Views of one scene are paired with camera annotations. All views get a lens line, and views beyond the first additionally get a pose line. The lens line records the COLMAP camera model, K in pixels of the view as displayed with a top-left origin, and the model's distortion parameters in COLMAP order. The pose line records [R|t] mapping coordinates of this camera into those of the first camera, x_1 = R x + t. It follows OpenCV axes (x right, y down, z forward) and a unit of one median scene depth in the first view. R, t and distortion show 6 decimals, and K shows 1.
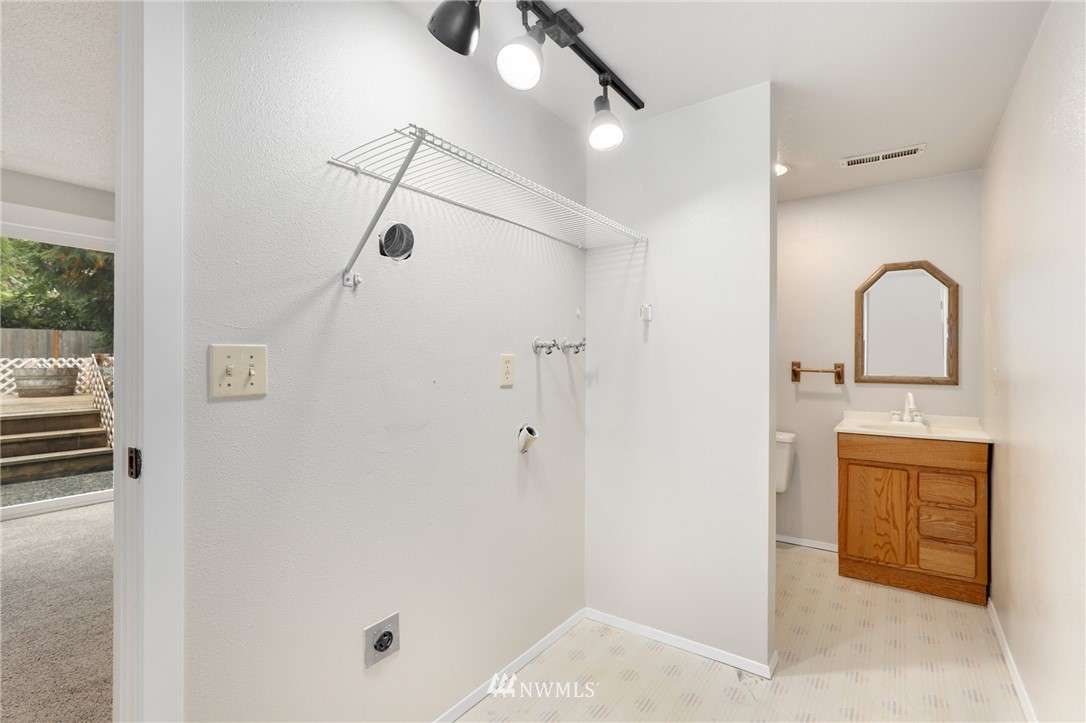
lens RADIAL K [[502.6, 0, 544.3], [0, 502.6, 360.3], [0, 0, 1]] dist [-0.014967, 0.003317]
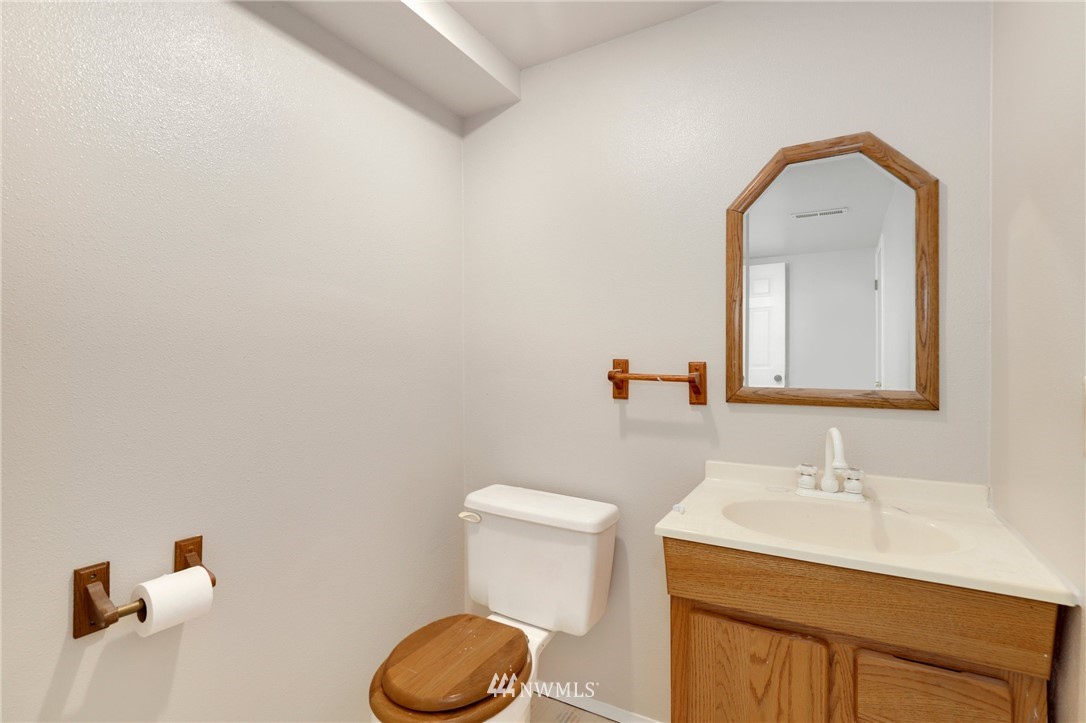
lens RADIAL K [[502.6, 0, 541.4], [0, 502.6, 362.7], [0, 0, 1]] dist [-0.014967, 0.003317]
pose [[0.995232, -0.004385, 0.097439, 0.433145], [0.004224, 0.999989, 0.001855, 0.005726], [-0.097446, -0.001435, 0.995240, 0.587806]]
